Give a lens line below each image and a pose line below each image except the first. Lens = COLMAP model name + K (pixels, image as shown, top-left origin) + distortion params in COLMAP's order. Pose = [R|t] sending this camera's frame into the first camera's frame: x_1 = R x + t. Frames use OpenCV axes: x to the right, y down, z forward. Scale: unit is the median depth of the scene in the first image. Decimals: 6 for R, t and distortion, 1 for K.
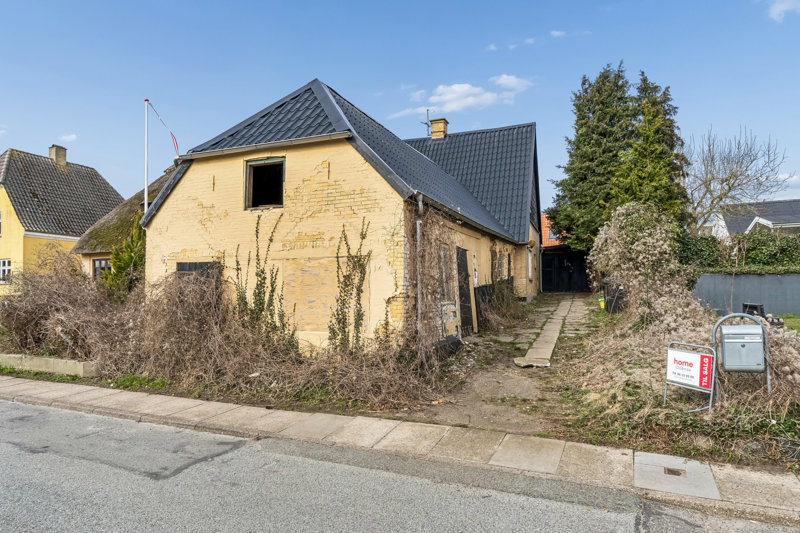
lens RADIAL K [[458.3, 0, 418.6], [0, 458.3, 271.3], [0, 0, 1]] dist [-0.001097, -0.001227]
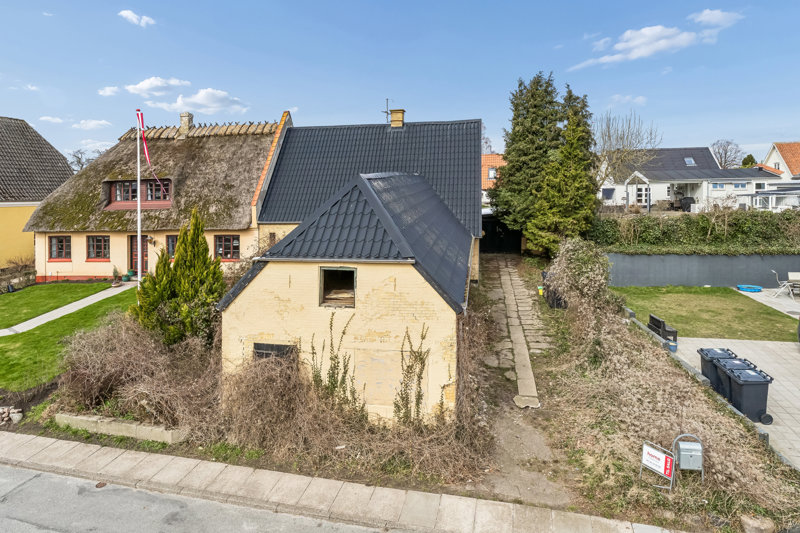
lens RADIAL K [[435.9, 0, 415.7], [0, 435.9, 200.2], [0, 0, 1]] dist [-0.001011, -0.001070]
pose [[0.982305, 0.008879, 0.187079, -0.141975], [-0.016227, 0.999154, 0.037782, -0.193728], [-0.186585, -0.040149, 0.981618, -0.084397]]
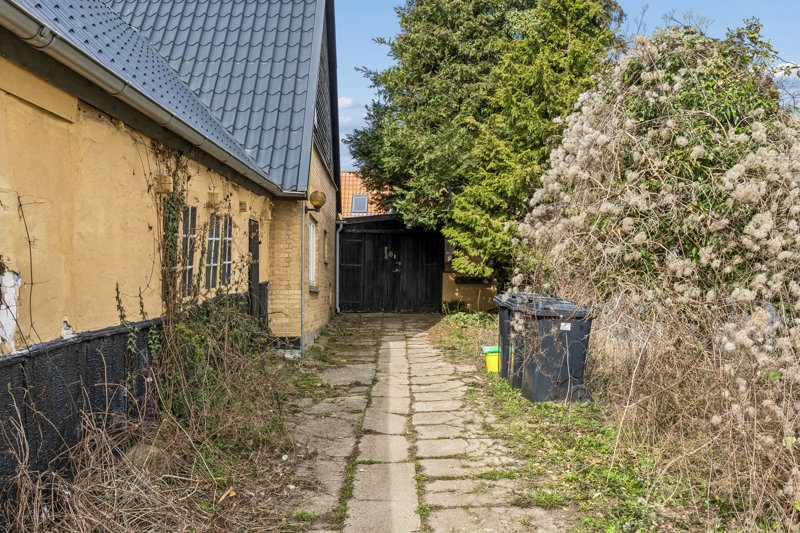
lens RADIAL K [[710.2, 0, 398.7], [0, 710.2, 273.8], [0, 0, 1]] dist [0.062836, -0.001142]
pose [[0.939432, 0.016495, 0.342337, 0.109158], [-0.020237, 0.999768, 0.007363, -0.003364], [-0.342137, -0.013845, 0.939548, 0.418229]]
